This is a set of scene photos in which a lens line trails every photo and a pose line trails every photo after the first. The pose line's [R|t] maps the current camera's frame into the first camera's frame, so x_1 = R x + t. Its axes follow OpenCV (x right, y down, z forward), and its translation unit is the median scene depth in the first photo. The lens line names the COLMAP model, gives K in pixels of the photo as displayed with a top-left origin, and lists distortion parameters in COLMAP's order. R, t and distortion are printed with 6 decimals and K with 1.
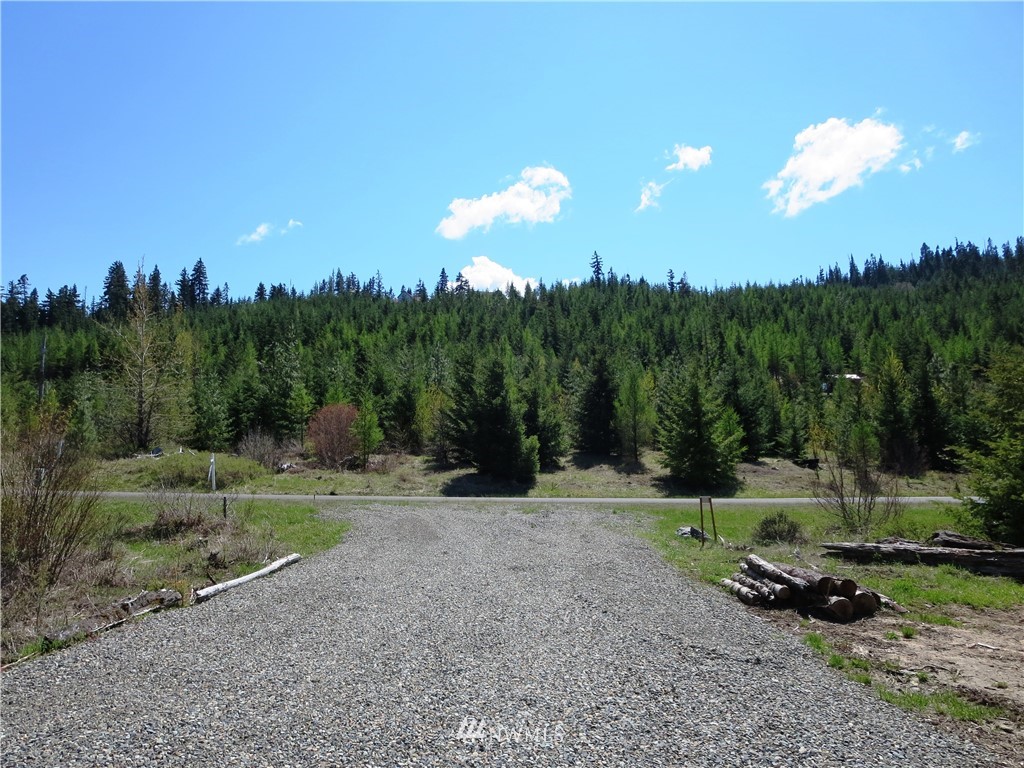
lens RADIAL K [[713.3, 0, 508.1], [0, 713.3, 385.8], [0, 0, 1]] dist [-0.046956, 0.019606]
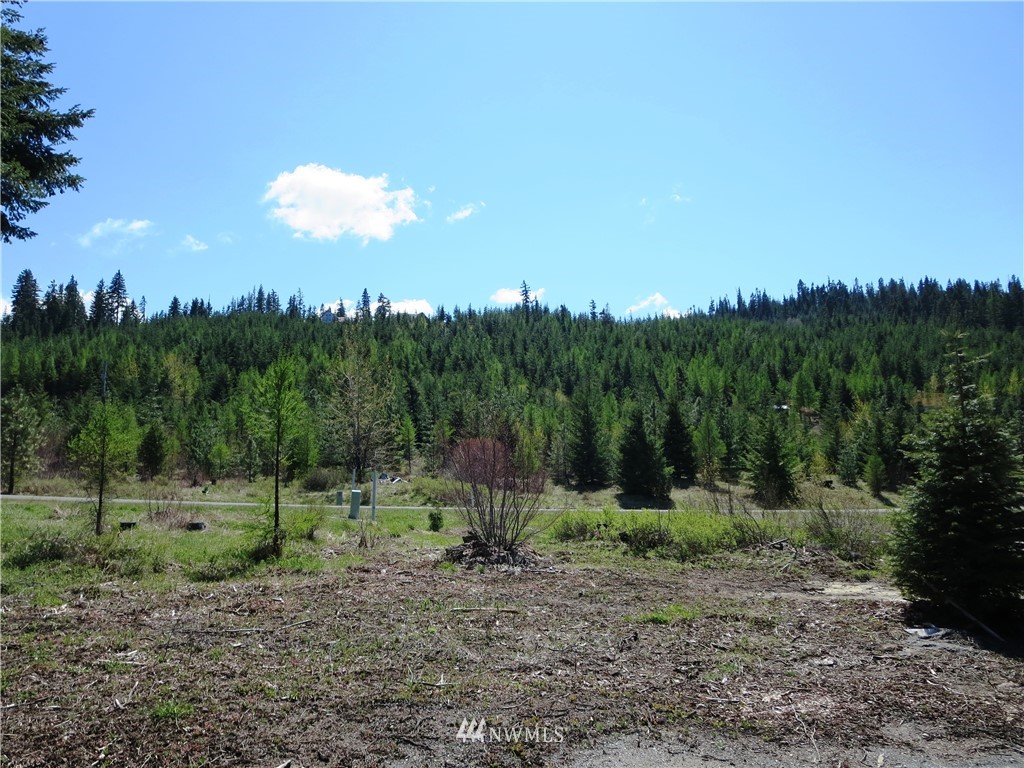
lens RADIAL K [[713.3, 0, 507.9], [0, 713.3, 377.2], [0, 0, 1]] dist [-0.046956, 0.019606]
pose [[0.987414, 0.018494, 0.157072, -0.049332], [-0.012836, 0.999234, -0.036959, -0.004368], [-0.157636, 0.034477, 0.986895, -0.029051]]
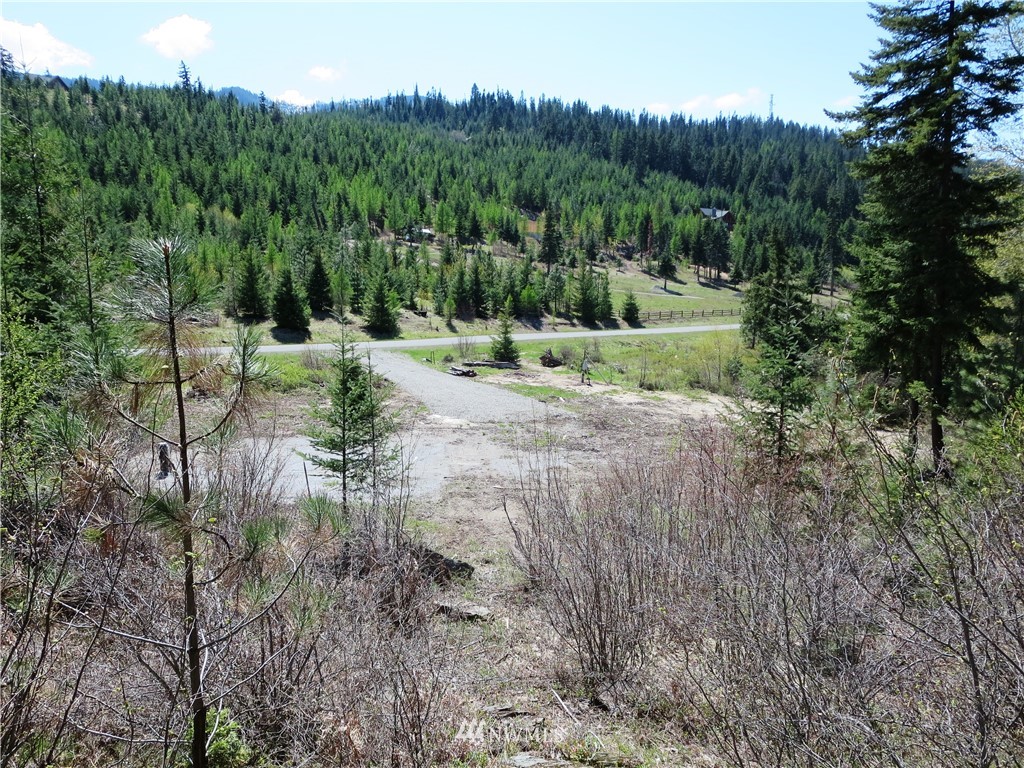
lens RADIAL K [[713.3, 0, 517.3], [0, 713.3, 386.5], [0, 0, 1]] dist [-0.046956, 0.019606]
pose [[0.816290, -0.067074, 0.573735, -0.066592], [-0.094769, 0.964227, 0.247559, -0.027735], [-0.569816, -0.256452, 0.780732, -0.097983]]
